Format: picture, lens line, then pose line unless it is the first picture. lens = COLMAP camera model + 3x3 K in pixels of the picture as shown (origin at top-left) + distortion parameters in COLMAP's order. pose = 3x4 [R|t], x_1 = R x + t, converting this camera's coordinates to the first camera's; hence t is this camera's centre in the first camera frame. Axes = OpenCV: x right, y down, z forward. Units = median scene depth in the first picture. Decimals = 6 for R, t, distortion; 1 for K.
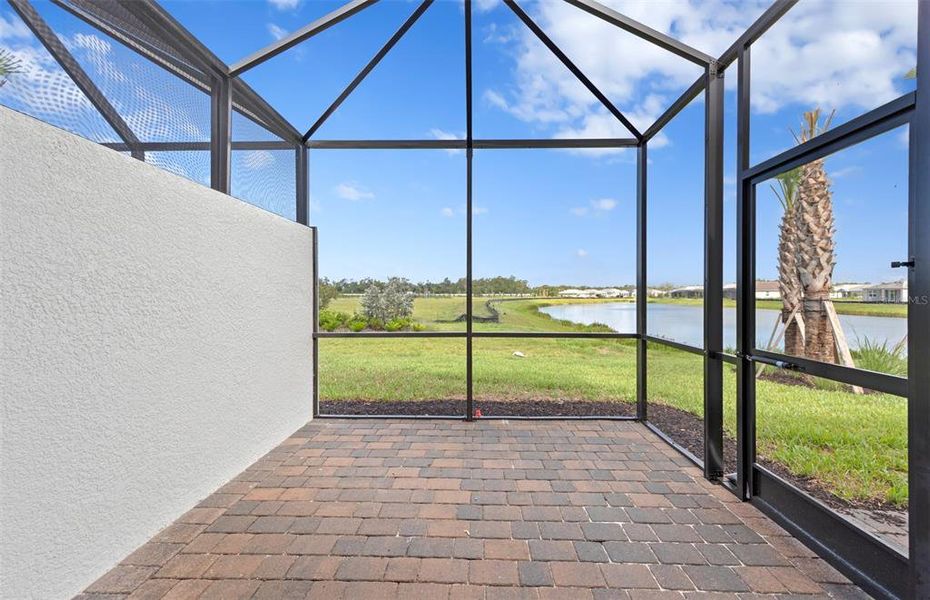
lens RADIAL K [[361.5, 0, 464.5], [0, 361.5, 296.2], [0, 0, 1]] dist [0.008195, -0.001204]
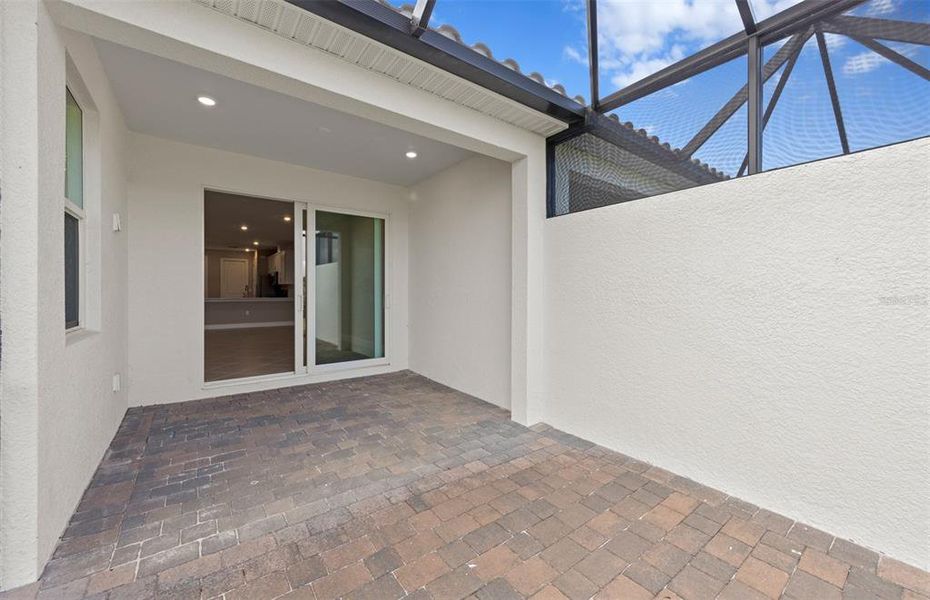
lens RADIAL K [[361.5, 0, 467.2], [0, 361.5, 292.8], [0, 0, 1]] dist [0.008195, -0.001204]
pose [[-0.776046, 0.002182, -0.630673, 0.293839], [-0.001699, 0.999983, 0.005550, 0.000324], [0.630674, 0.005378, -0.776029, 0.871035]]
